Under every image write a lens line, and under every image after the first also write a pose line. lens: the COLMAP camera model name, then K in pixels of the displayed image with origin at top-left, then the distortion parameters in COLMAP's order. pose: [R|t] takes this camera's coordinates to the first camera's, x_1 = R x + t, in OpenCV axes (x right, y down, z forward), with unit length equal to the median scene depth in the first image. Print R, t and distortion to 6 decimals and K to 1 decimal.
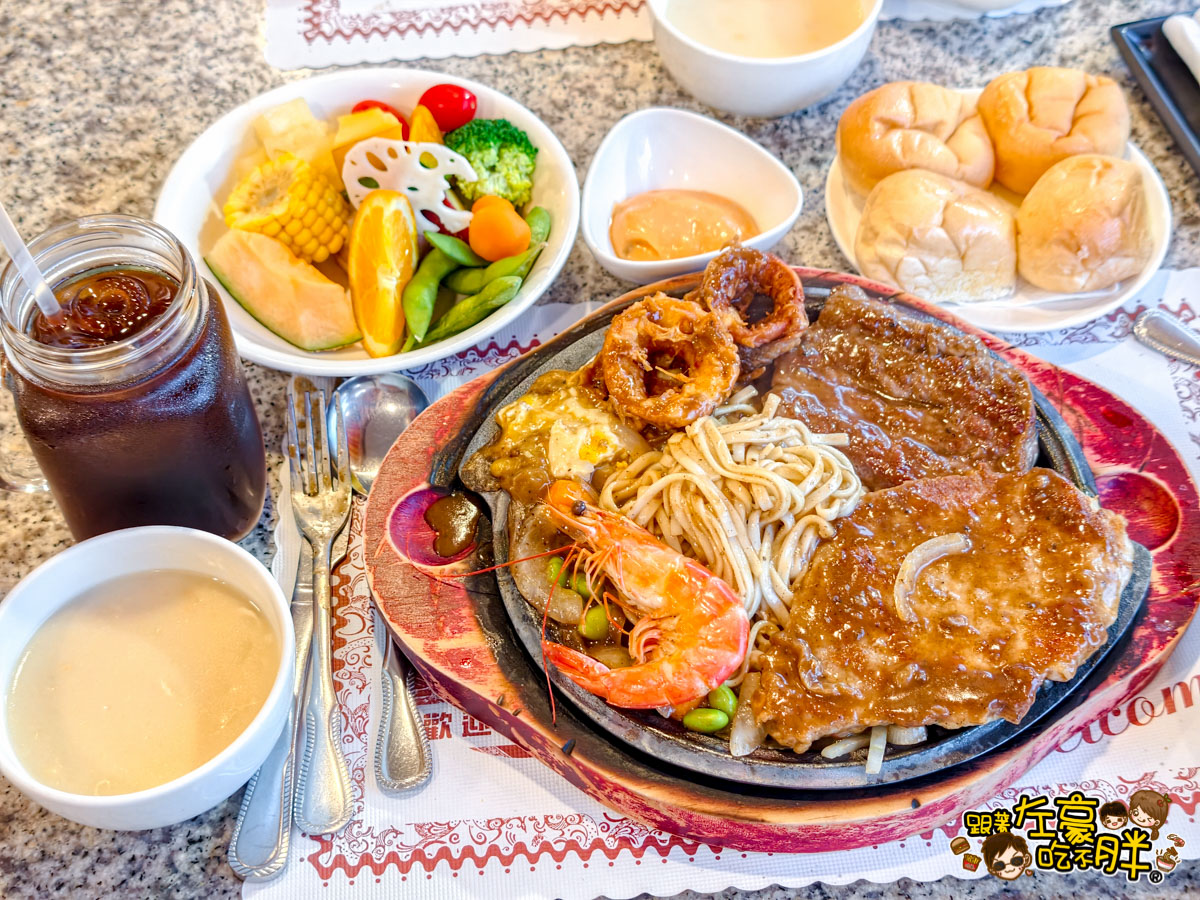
lens RADIAL K [[1678.1, 0, 600.0], [0, 1678.1, 450.0], [0, 0, 1]] dist [0.245283, -0.963543]
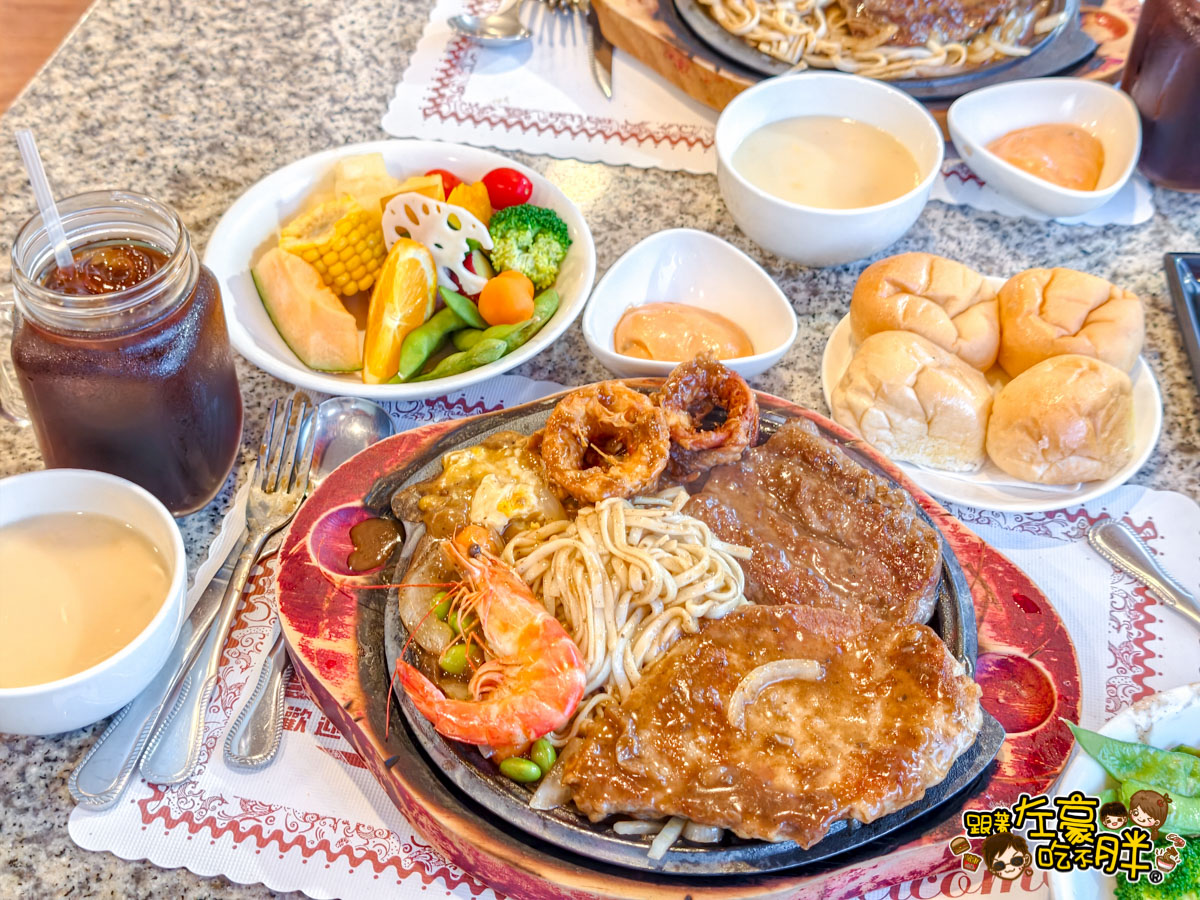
lens RADIAL K [[1678.1, 0, 600.0], [0, 1678.1, 450.0], [0, 0, 1]] dist [0.245283, -0.963543]
pose [[0.957784, 0.227672, -0.175541, 0.228765], [-0.245801, 0.965199, -0.089294, 0.047570], [0.149102, 0.128672, 0.980414, -0.033666]]
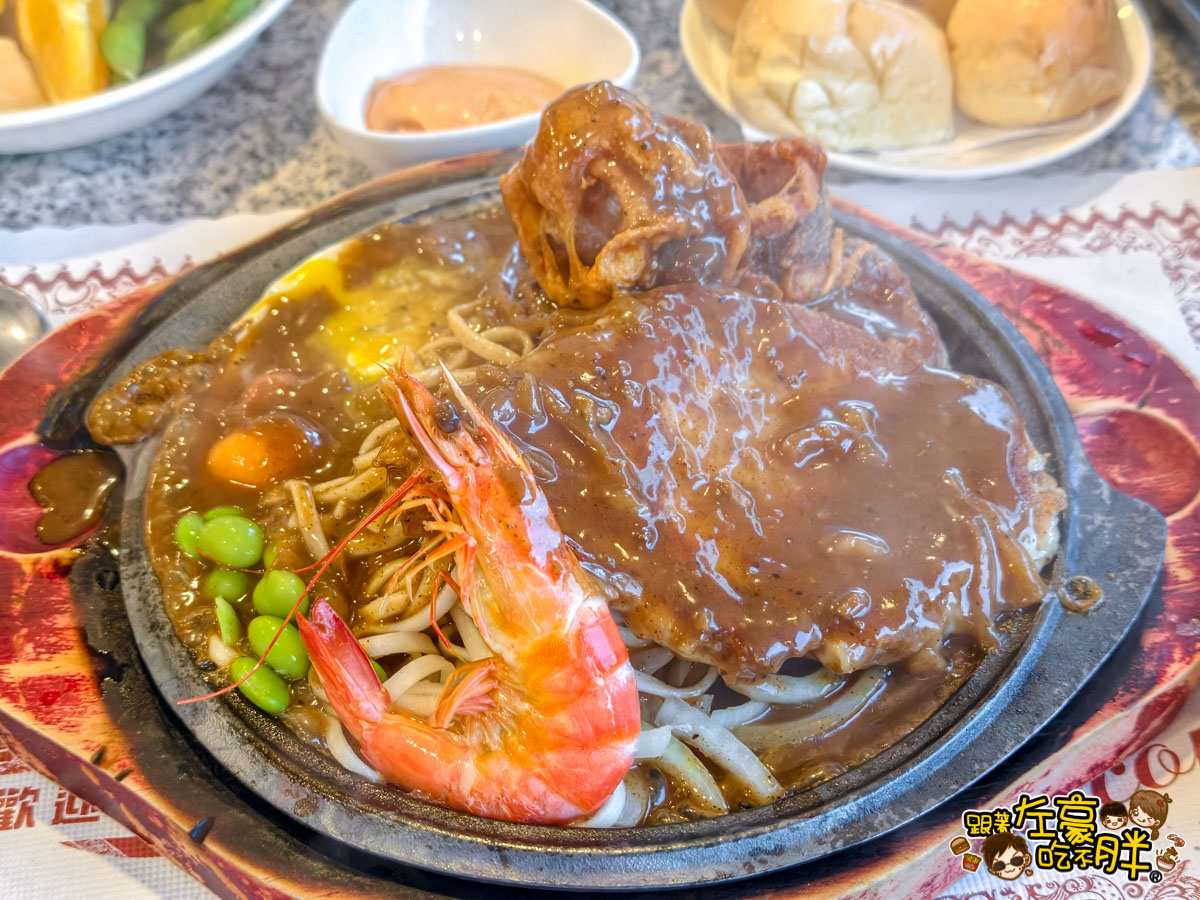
lens RADIAL K [[1684.3, 0, 591.3], [0, 1684.3, 493.1], [0, 0, 1]] dist [0.035405, -0.051245]
pose [[0.999952, -0.009584, 0.002167, 0.109258], [0.009753, 0.994867, -0.100719, 0.111013], [-0.001191, 0.100735, 0.994913, 0.372939]]
